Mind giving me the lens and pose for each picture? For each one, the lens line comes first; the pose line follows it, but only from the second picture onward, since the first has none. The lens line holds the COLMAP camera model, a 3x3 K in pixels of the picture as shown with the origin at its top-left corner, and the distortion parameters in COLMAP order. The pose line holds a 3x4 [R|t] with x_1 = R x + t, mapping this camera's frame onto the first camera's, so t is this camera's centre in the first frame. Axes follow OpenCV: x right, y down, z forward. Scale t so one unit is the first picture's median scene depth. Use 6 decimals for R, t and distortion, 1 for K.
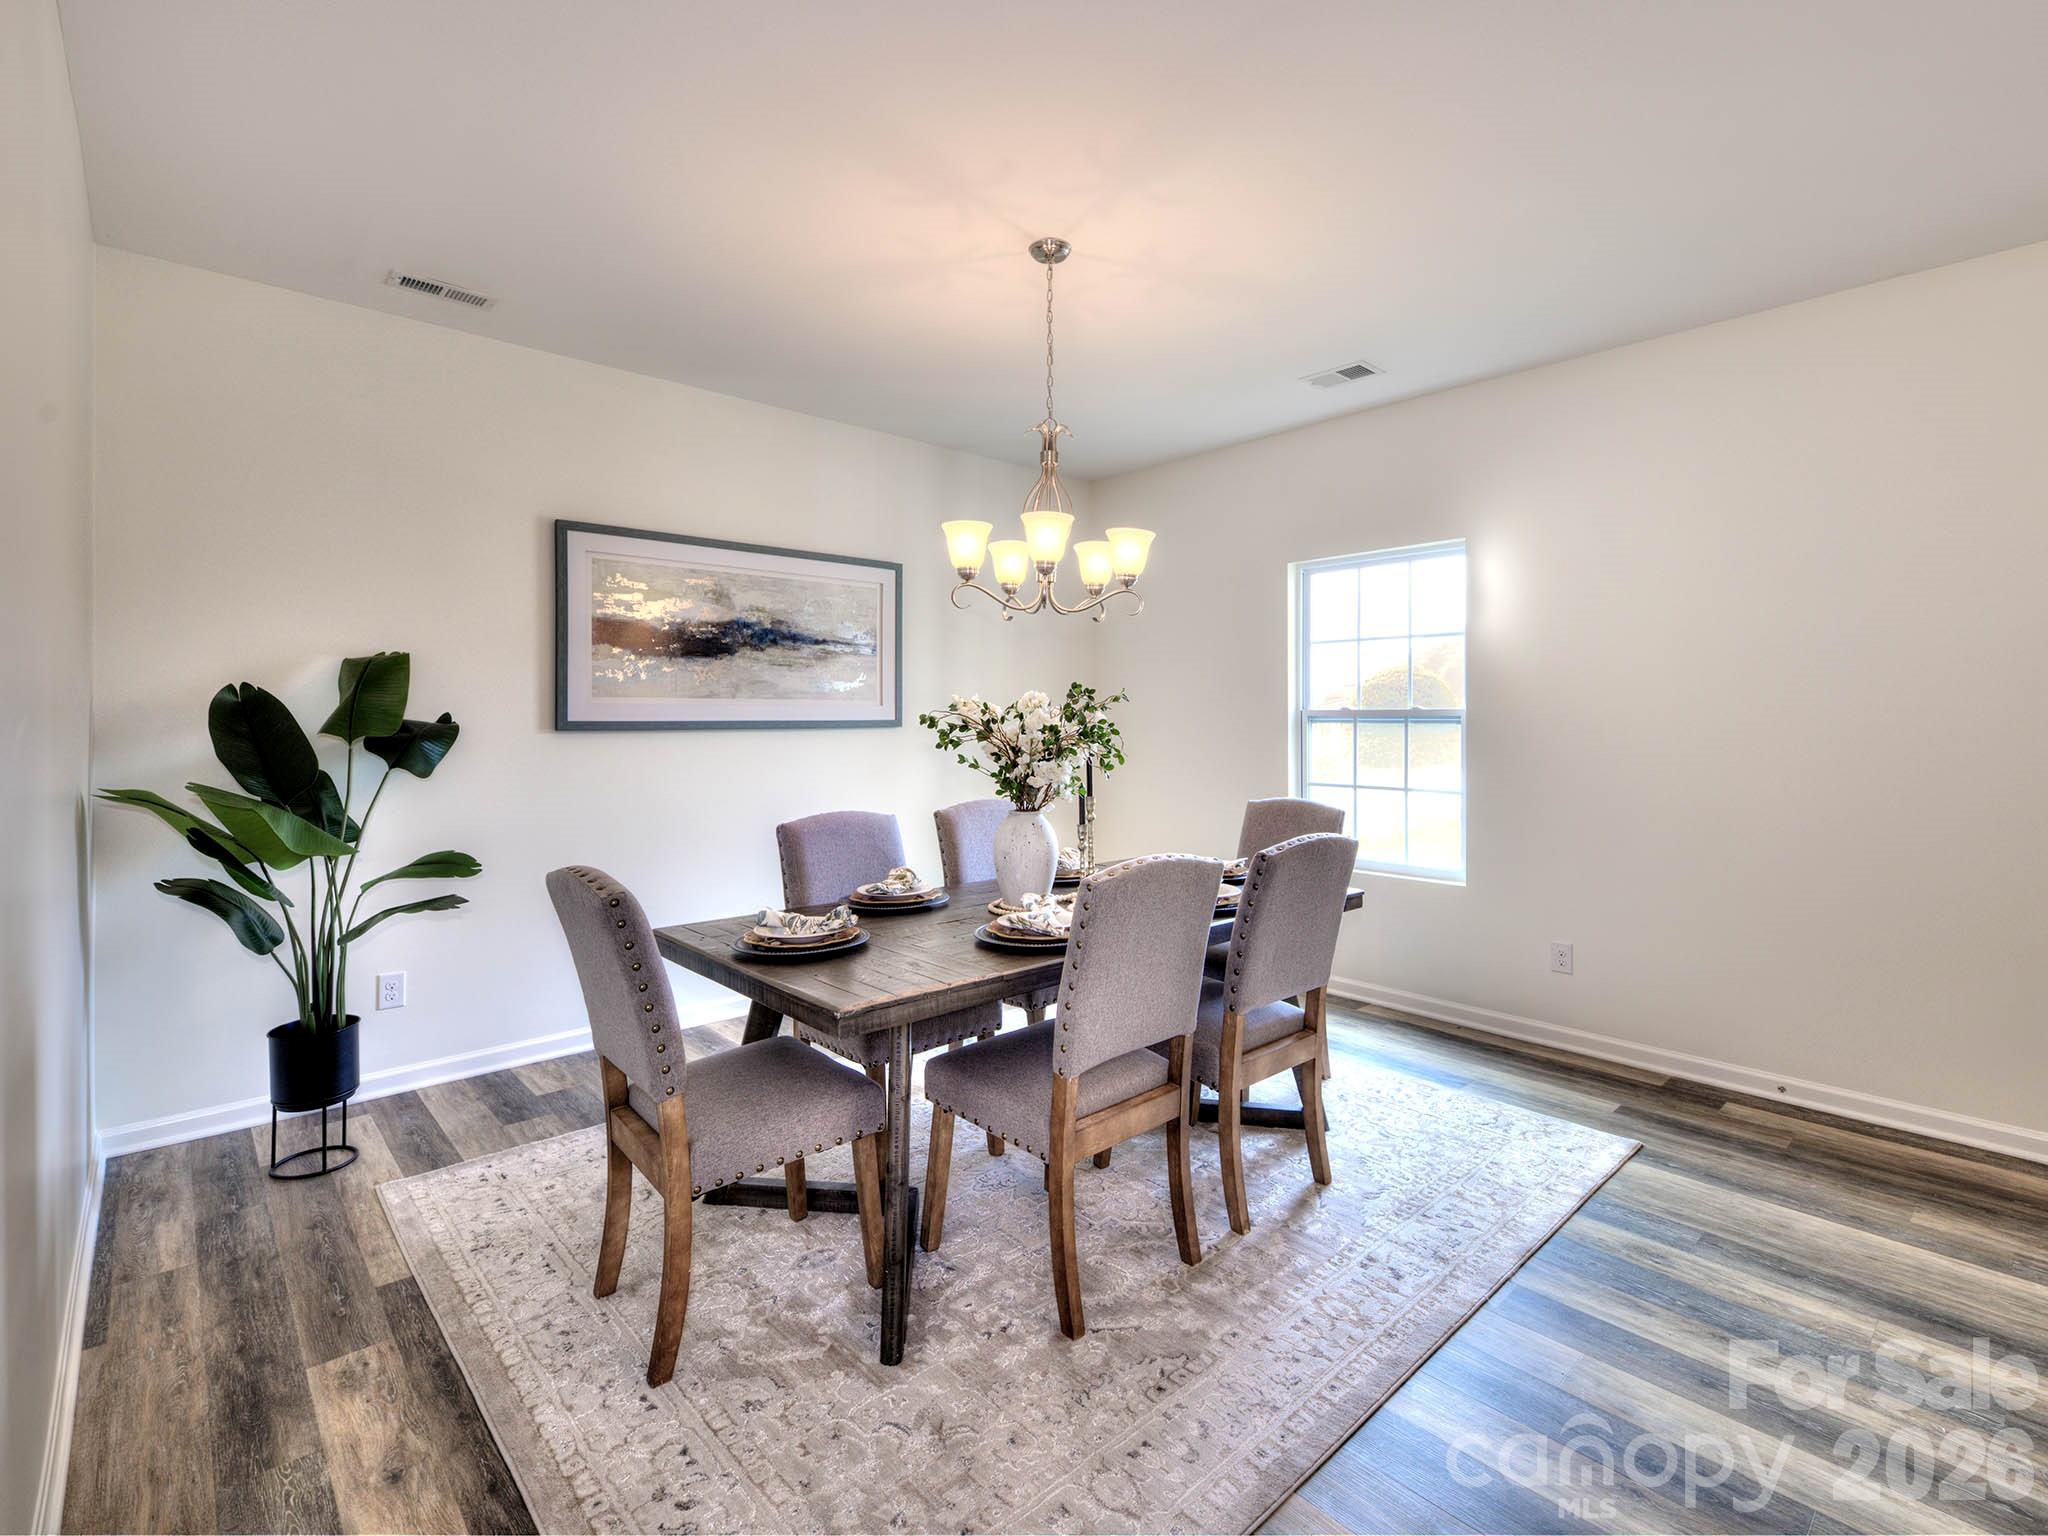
lens RADIAL K [[949.1, 0, 1071.6], [0, 949.1, 718.7], [0, 0, 1]] dist [0.001155, -0.000410]
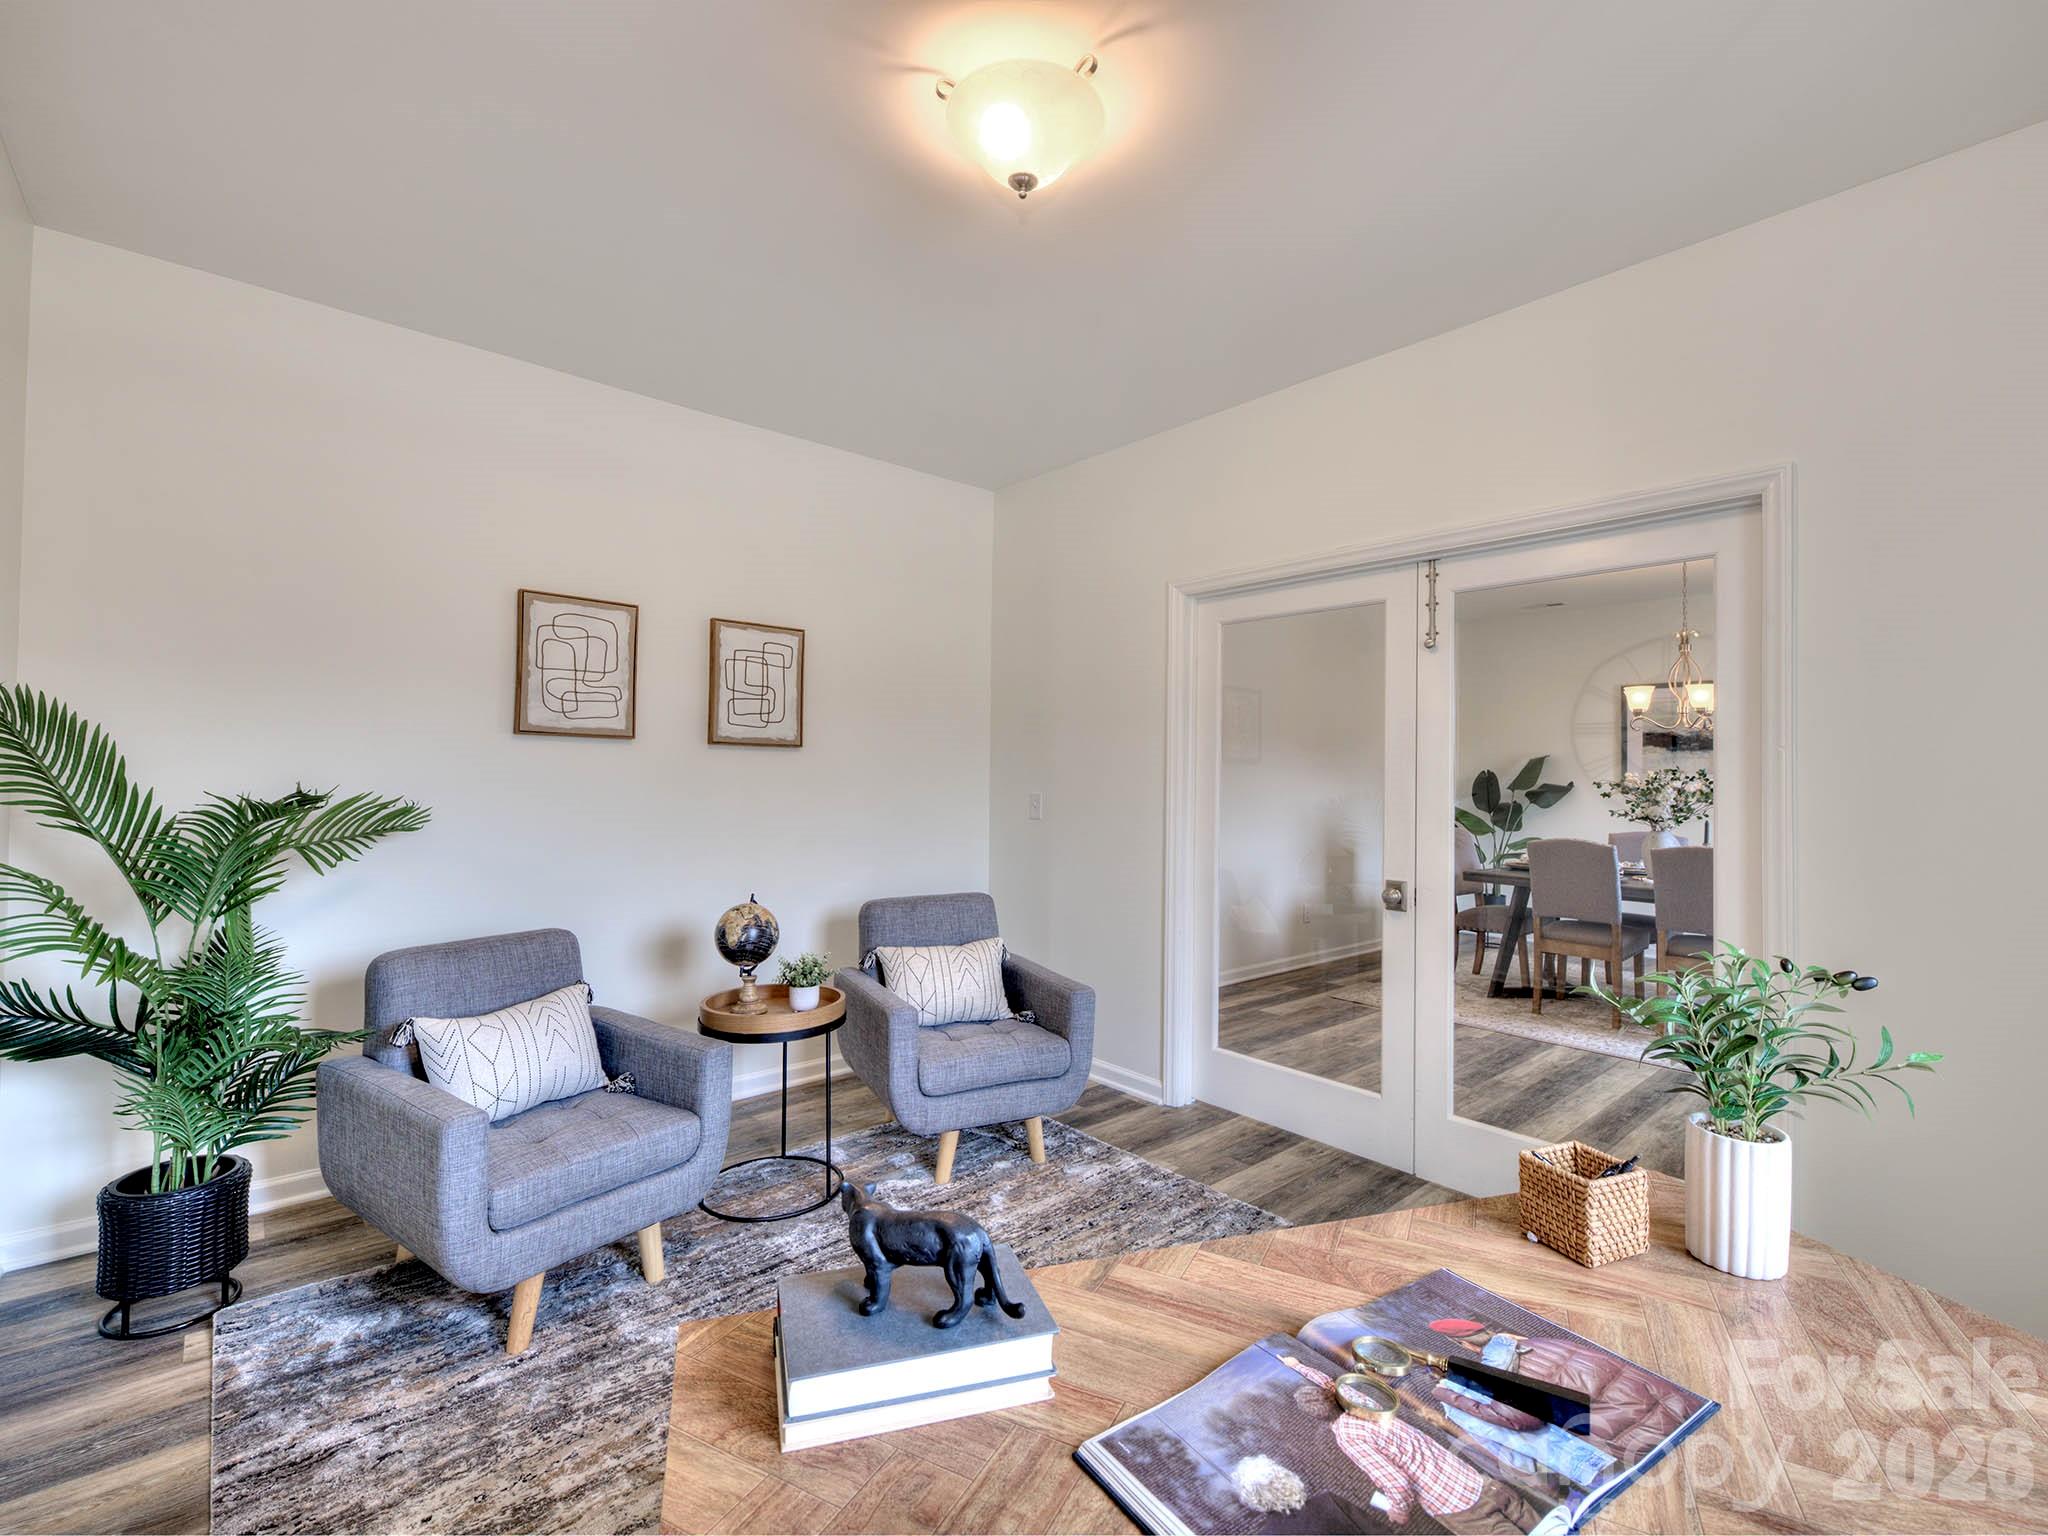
lens RADIAL K [[905.8, 0, 1024.3], [0, 905.8, 758.9], [0, 0, 1]] dist [0.002735, -0.004646]
pose [[-0.035433, -0.021964, -0.999131, 1.305075], [-0.017135, 0.999625, -0.021367, 0.006942], [0.999225, 0.016363, -0.035796, -0.176066]]
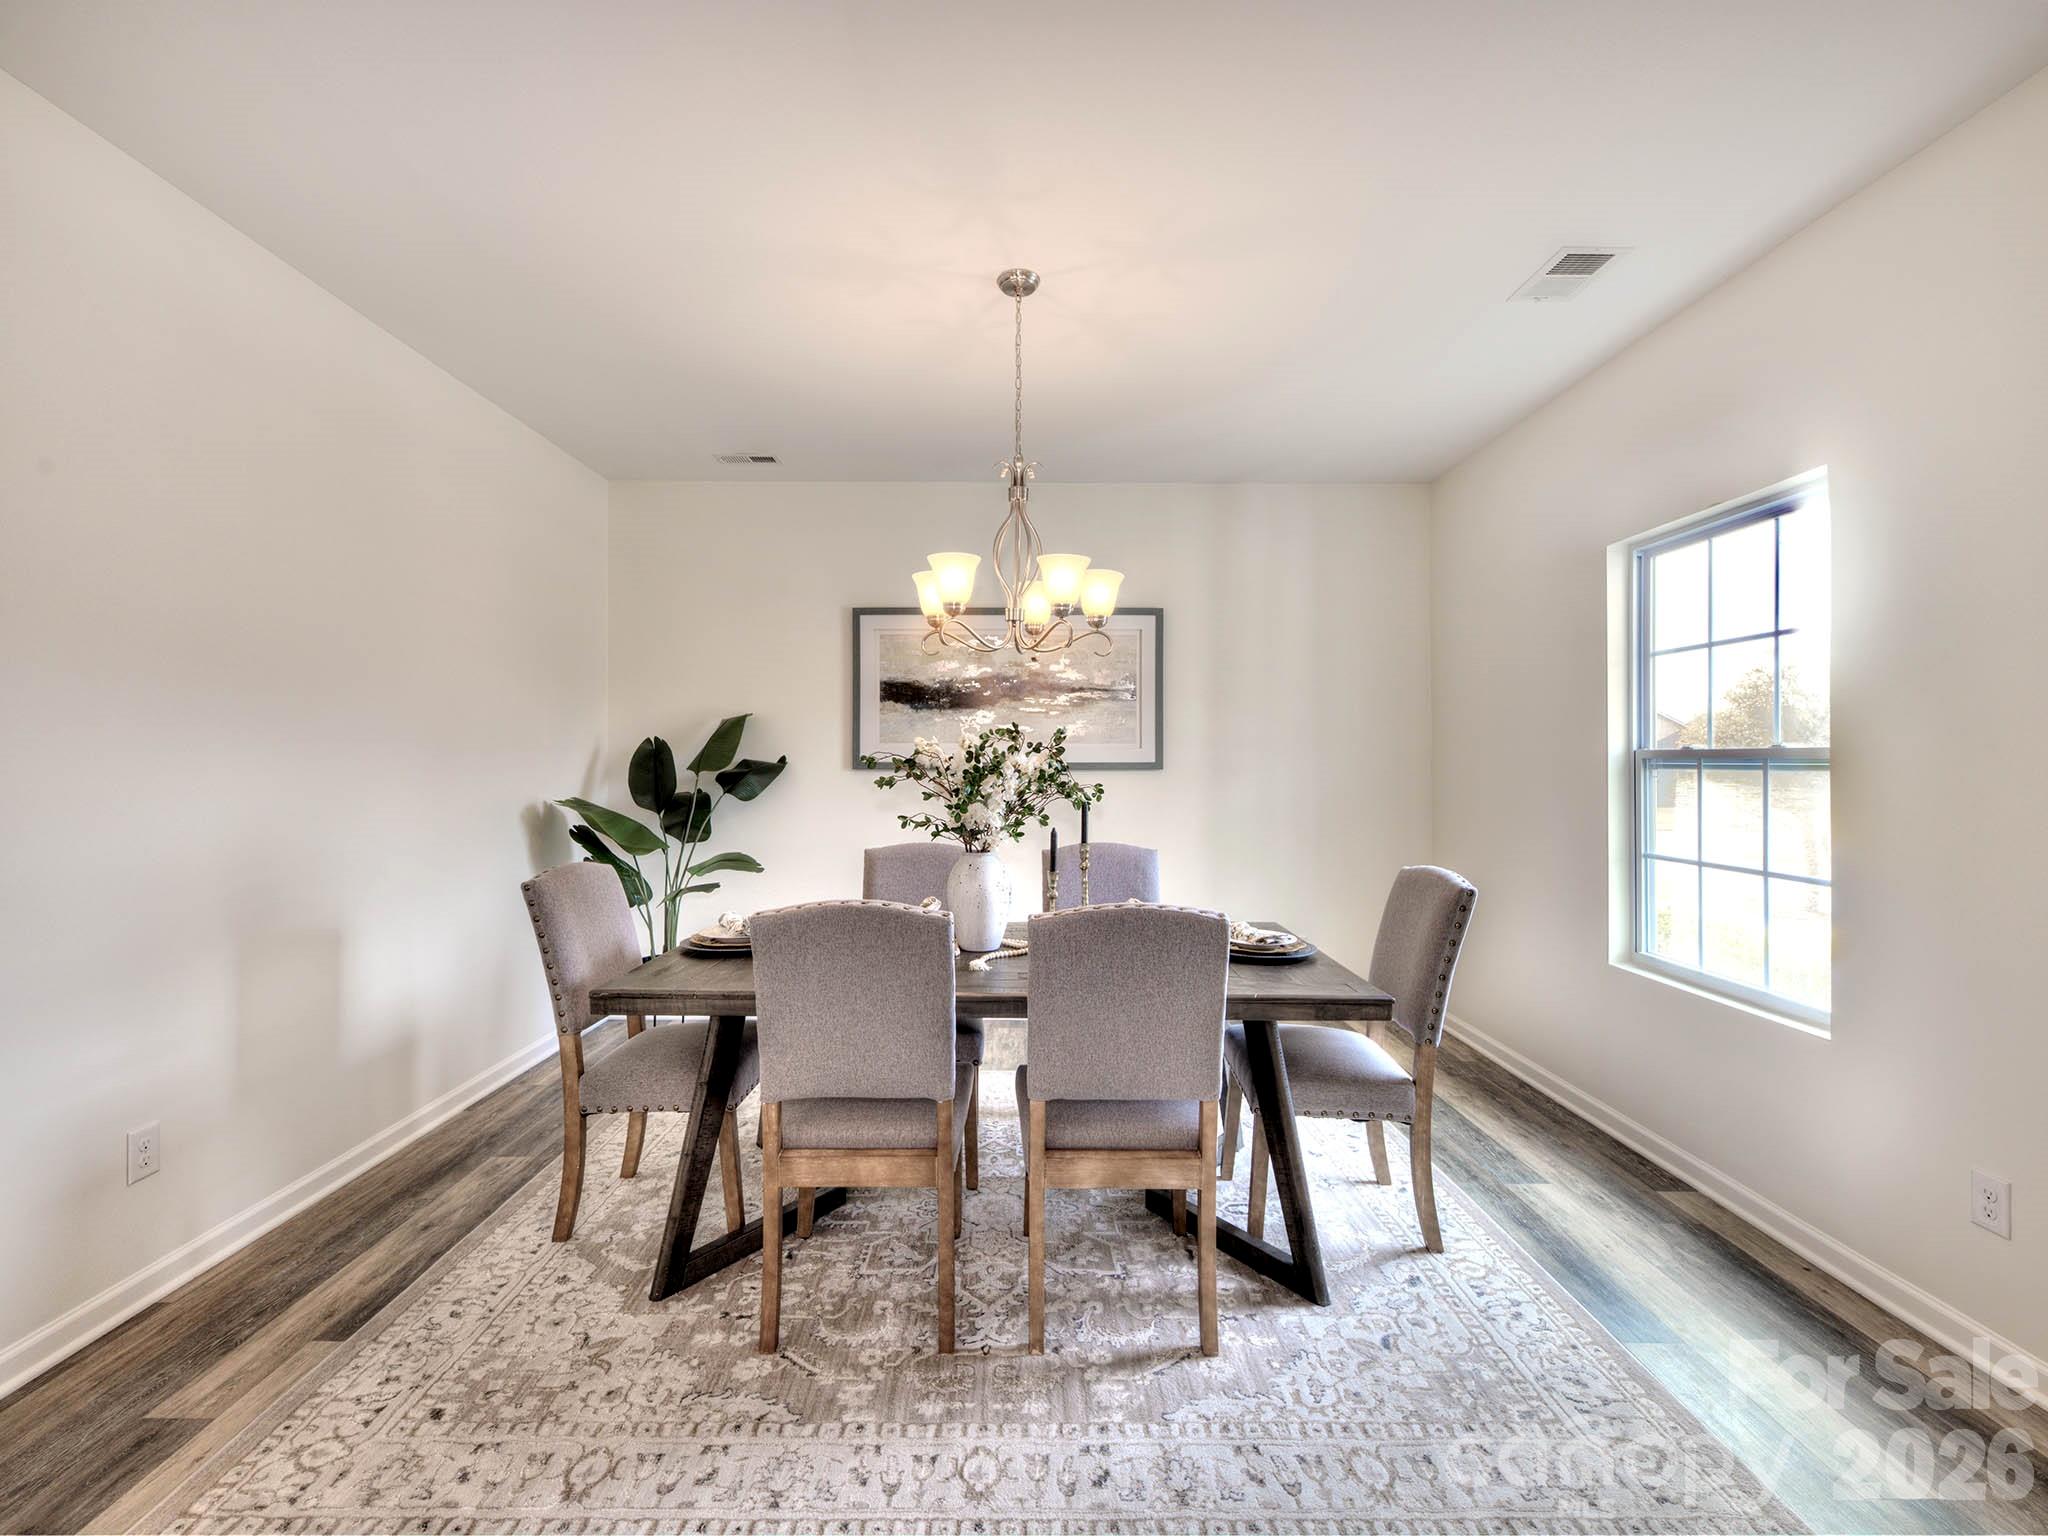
lens RADIAL K [[909.0, 0, 1019.1], [0, 909.0, 756.9], [0, 0, 1]] dist [0.003239, -0.004109]
pose [[0.727499, -0.002051, -0.686105, 0.444776], [-0.003140, 0.999975, -0.006318, 0.002164], [0.686101, 0.006751, 0.727475, 0.230116]]
